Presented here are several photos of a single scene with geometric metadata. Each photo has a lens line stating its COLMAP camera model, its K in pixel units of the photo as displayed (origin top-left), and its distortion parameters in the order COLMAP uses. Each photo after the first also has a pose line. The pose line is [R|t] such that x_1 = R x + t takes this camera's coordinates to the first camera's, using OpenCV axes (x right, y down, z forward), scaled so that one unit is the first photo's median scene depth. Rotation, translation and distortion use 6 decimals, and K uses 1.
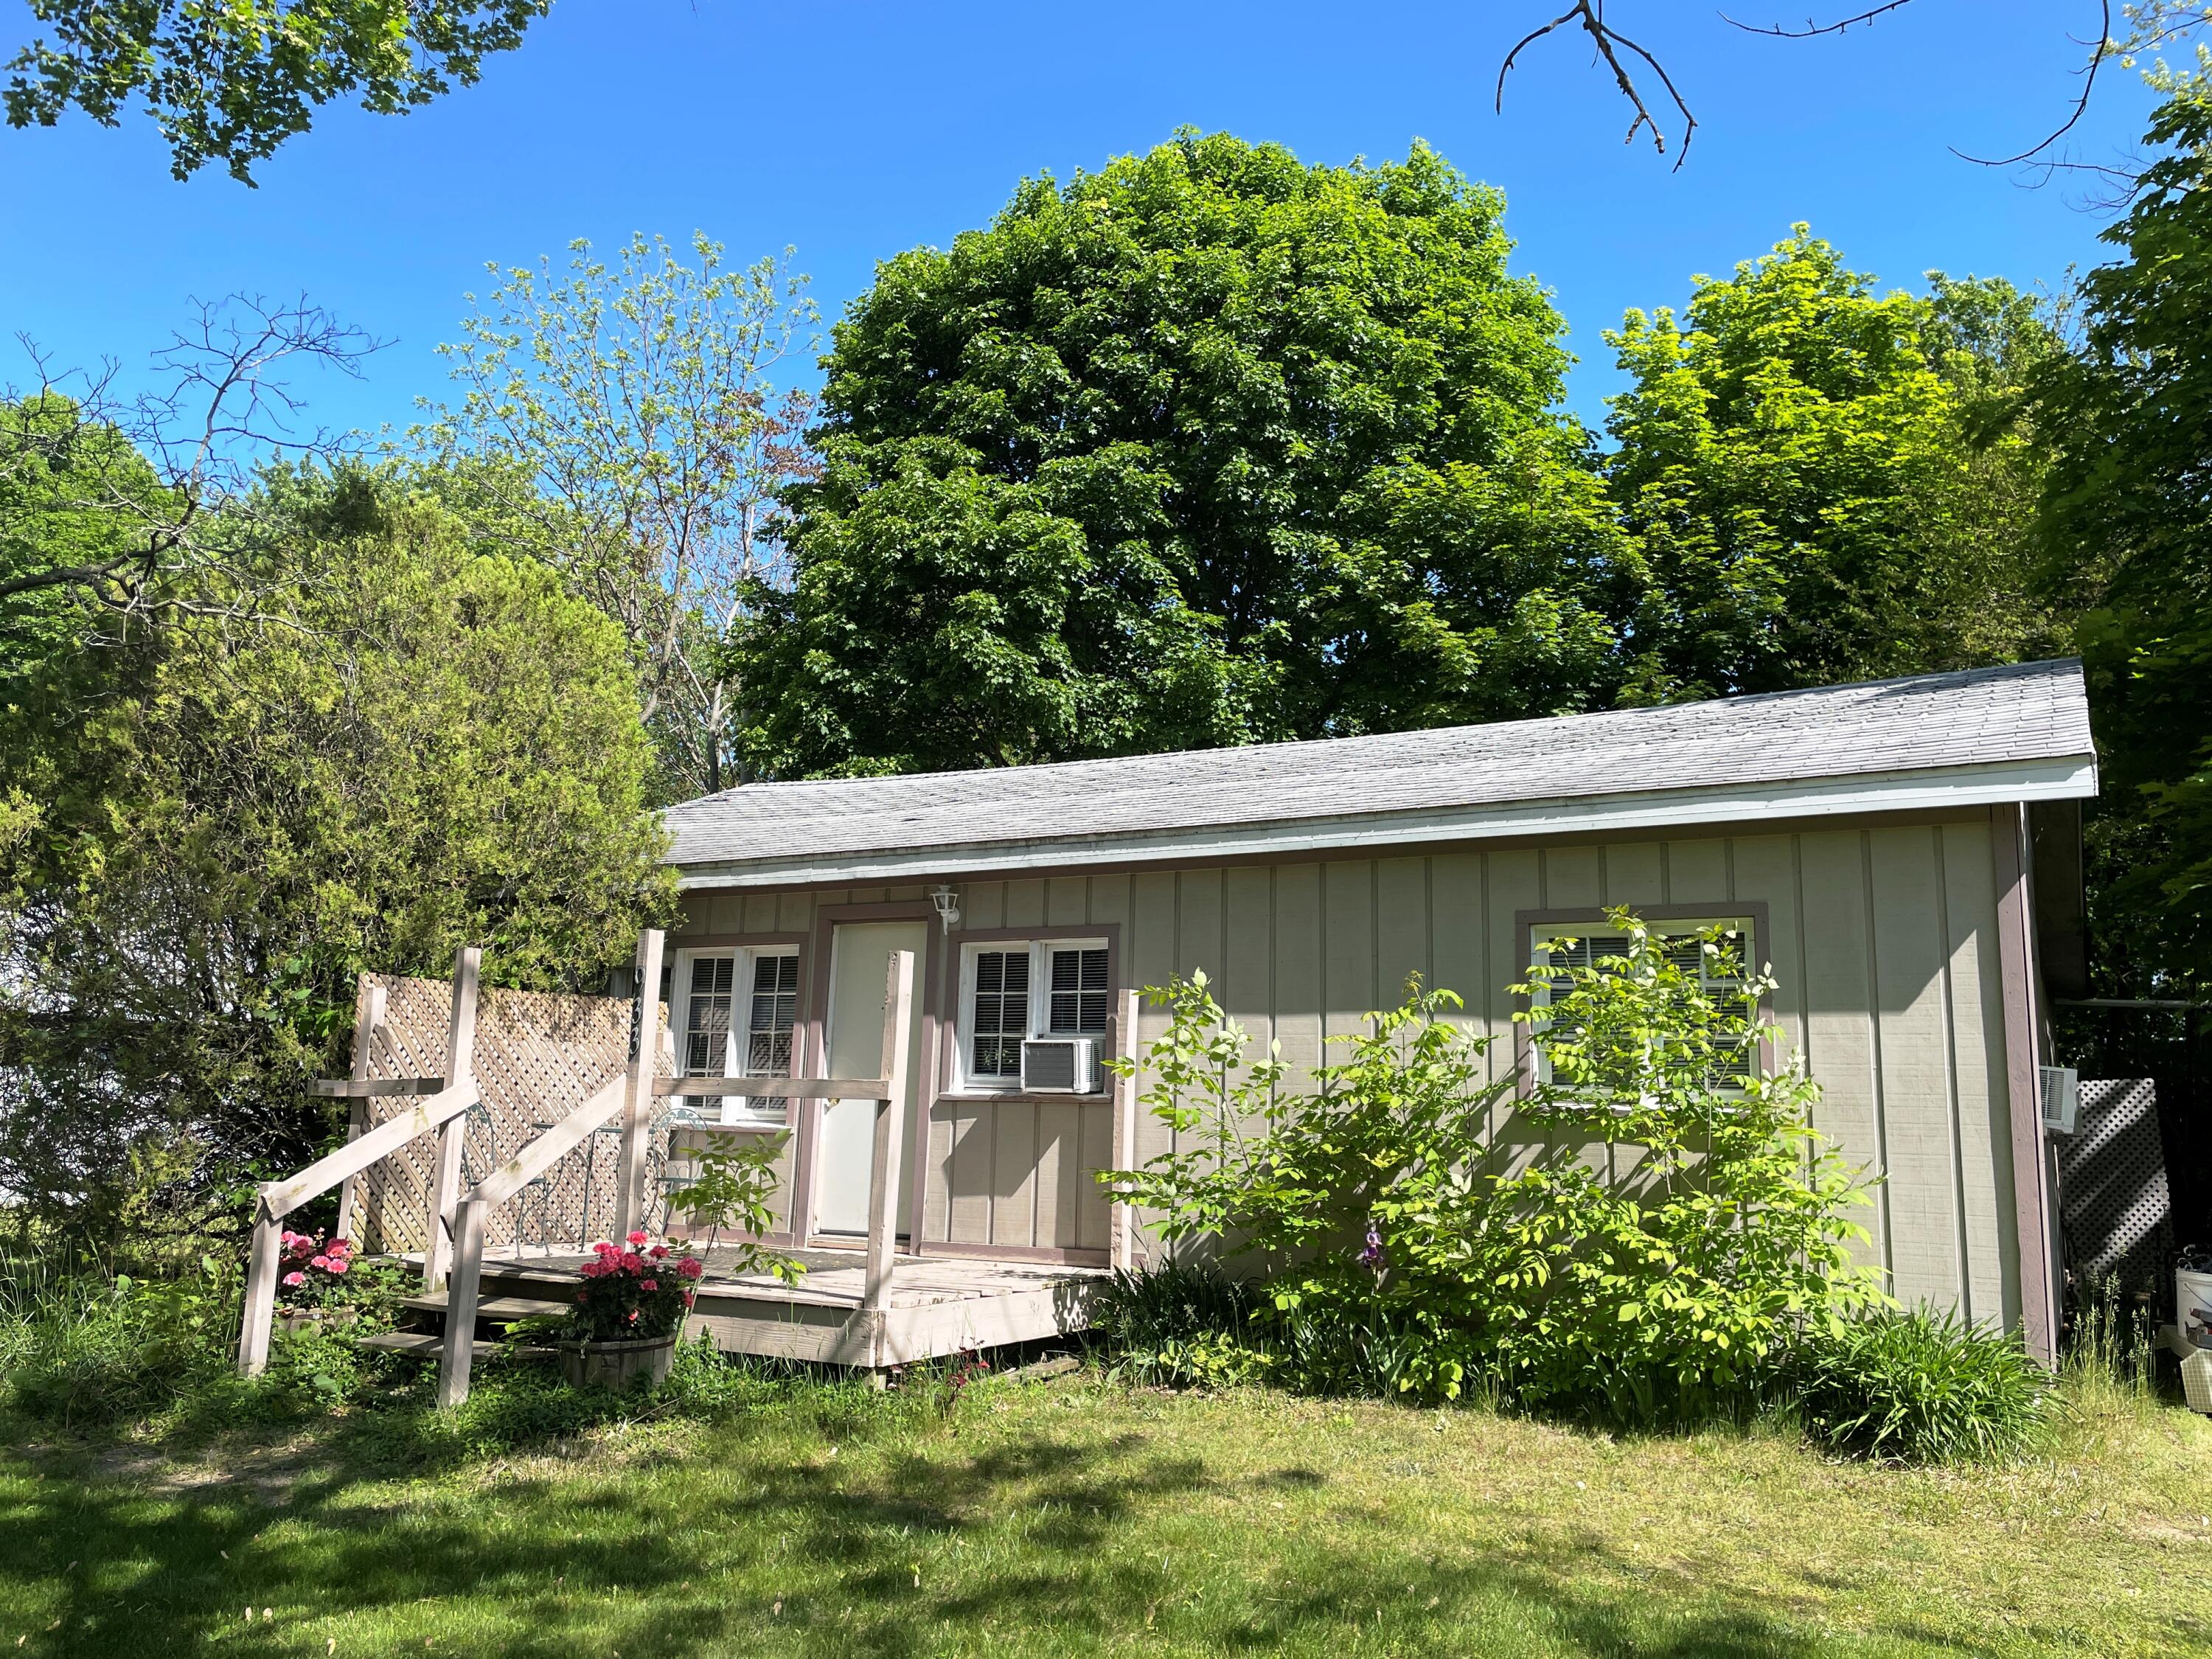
lens RADIAL K [[1712.5, 0, 1116.8], [0, 1712.5, 817.3], [0, 0, 1]] dist [0.073563, -0.132053]
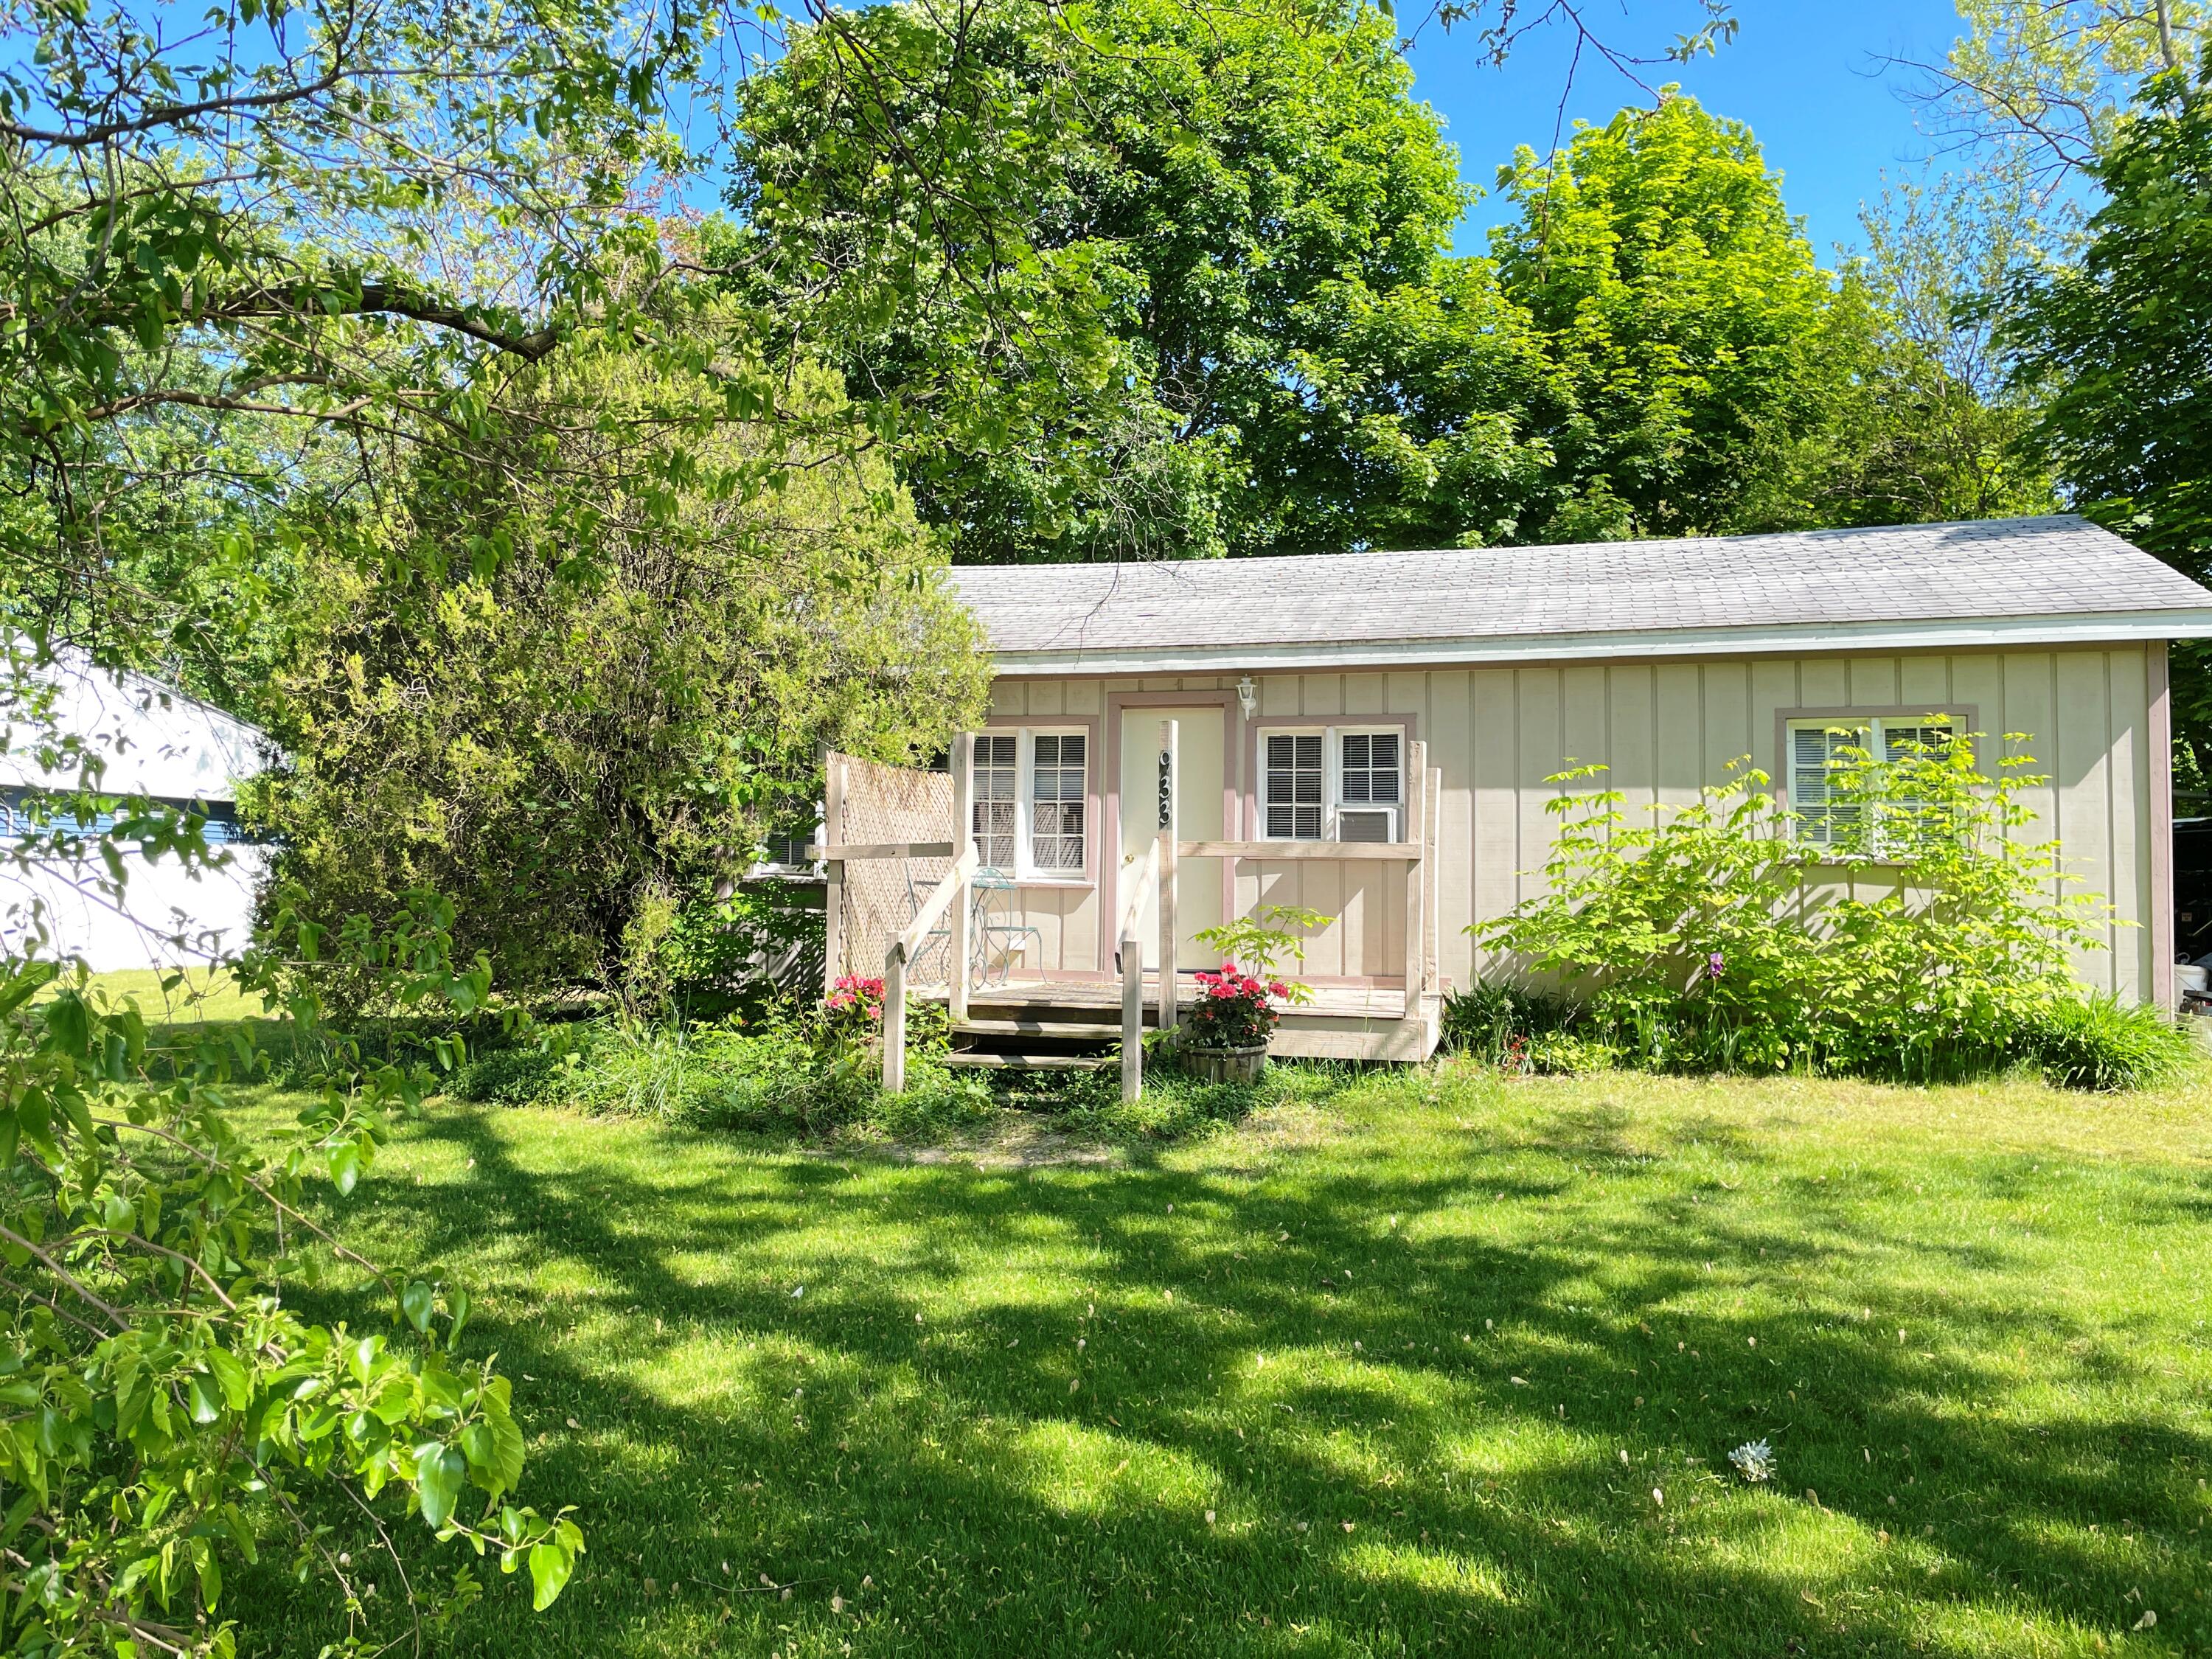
lens RADIAL K [[1712.5, 0, 1116.8], [0, 1712.5, 817.3], [0, 0, 1]] dist [0.073563, -0.132053]
pose [[0.968623, -0.004927, 0.248486, -0.450106], [-0.029428, 0.990496, 0.134356, -0.019097], [-0.246786, -0.137453, 0.959272, -0.102962]]
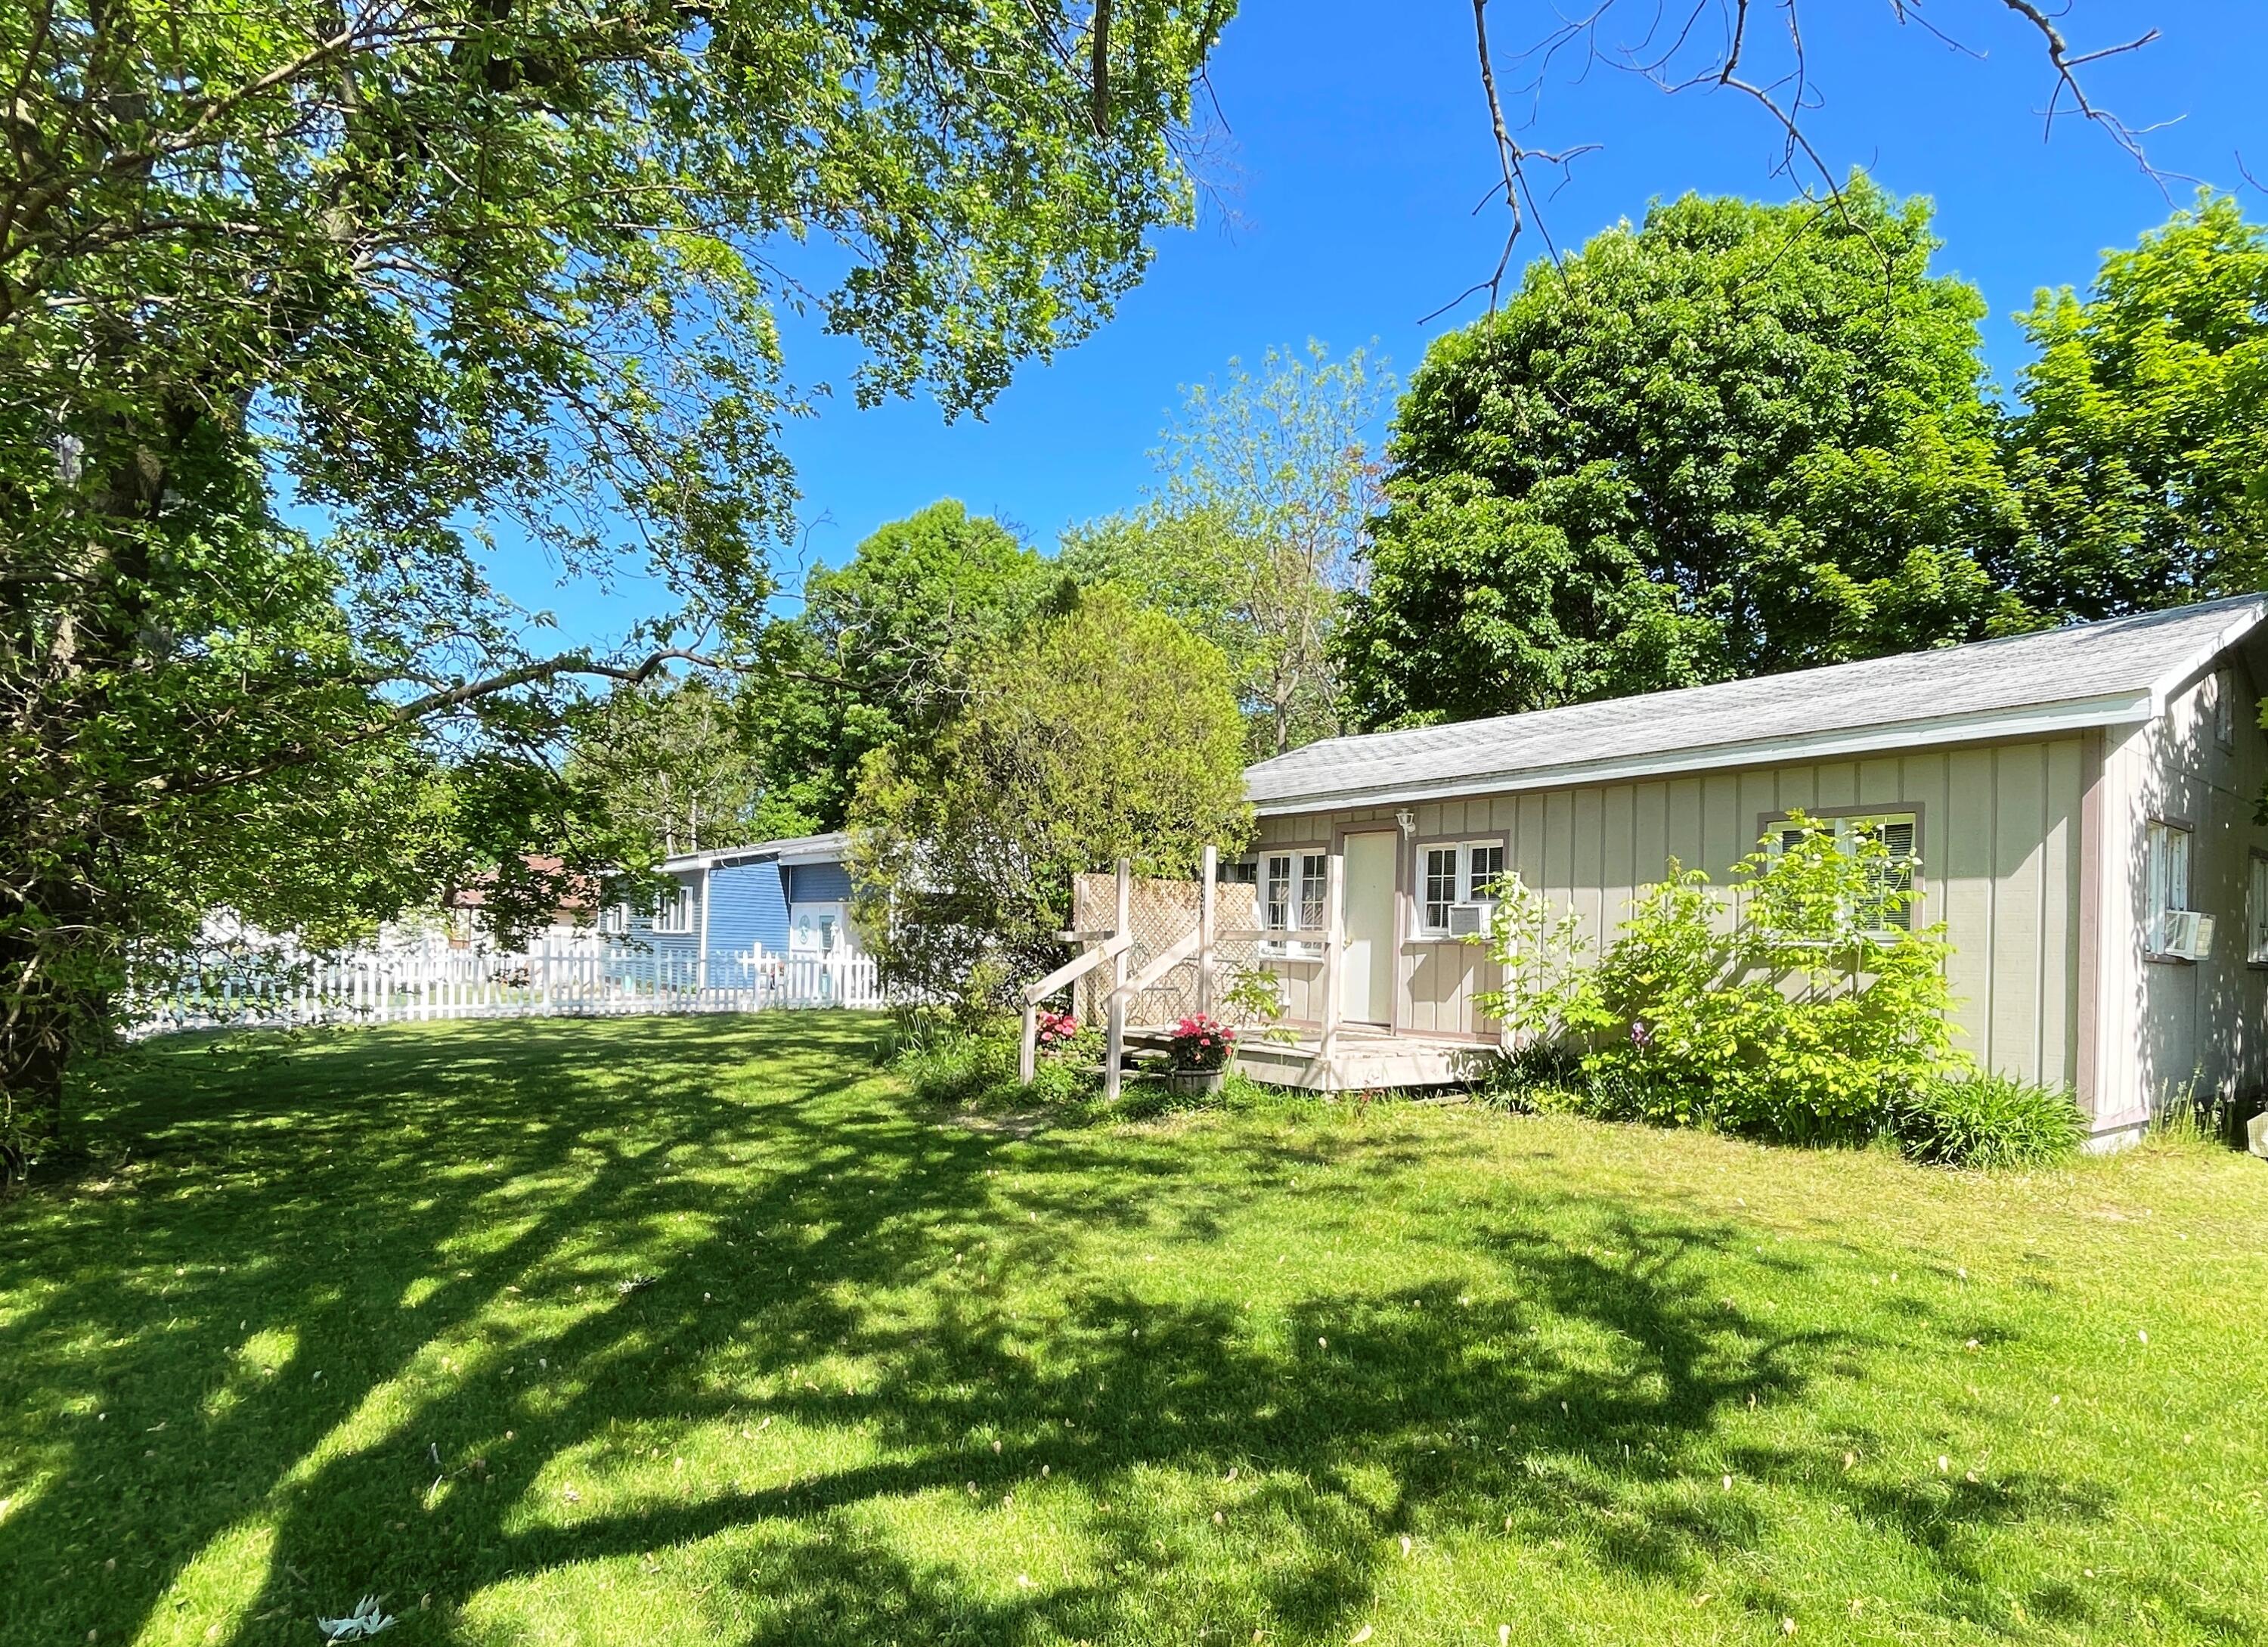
lens RADIAL K [[1265.2, 0, 1209.0], [0, 1265.2, 937.1], [0, 0, 1]] dist [-0.025785, 0.002292]
pose [[0.930284, -0.005454, -0.366799, 0.149164], [0.062734, 0.987525, 0.144426, -0.021423], [0.361435, -0.157368, 0.919021, -0.142353]]
